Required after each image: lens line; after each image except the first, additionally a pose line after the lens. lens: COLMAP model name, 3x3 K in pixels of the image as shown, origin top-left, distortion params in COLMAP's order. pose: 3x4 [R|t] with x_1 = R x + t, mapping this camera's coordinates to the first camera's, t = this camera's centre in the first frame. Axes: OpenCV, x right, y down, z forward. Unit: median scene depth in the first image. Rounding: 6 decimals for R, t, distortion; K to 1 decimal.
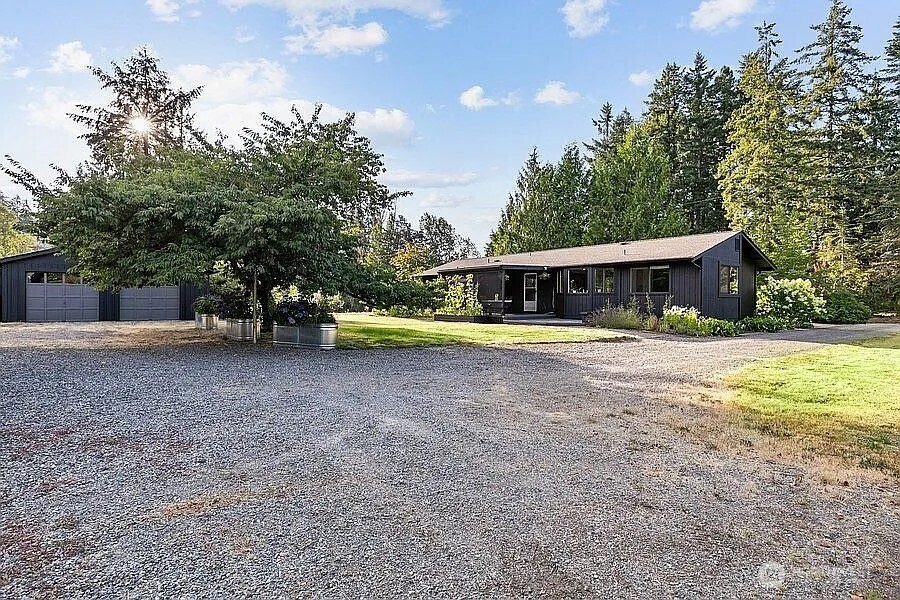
lens RADIAL K [[415.8, 0, 450.0], [0, 415.8, 300.0], [0, 0, 1]] dist [0.000289, 0.000109]
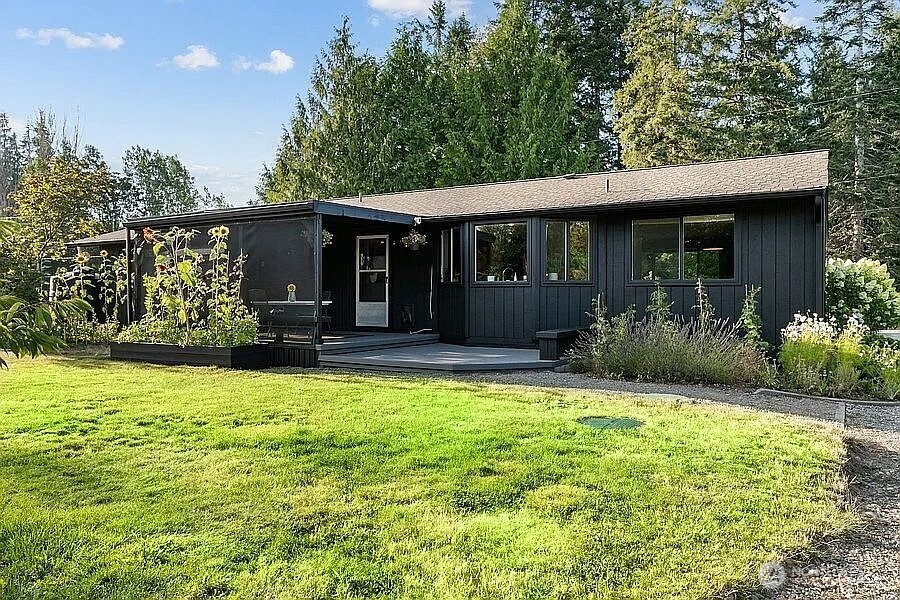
lens RADIAL K [[672.5, 0, 450.0], [0, 672.5, 300.0], [0, 0, 1]] dist [0.004616, 0.001235]
pose [[0.929487, -0.002767, 0.368844, 0.017422], [0.002518, 0.999996, 0.001158, -0.000169], [-0.368846, -0.000148, 0.929490, 0.366830]]
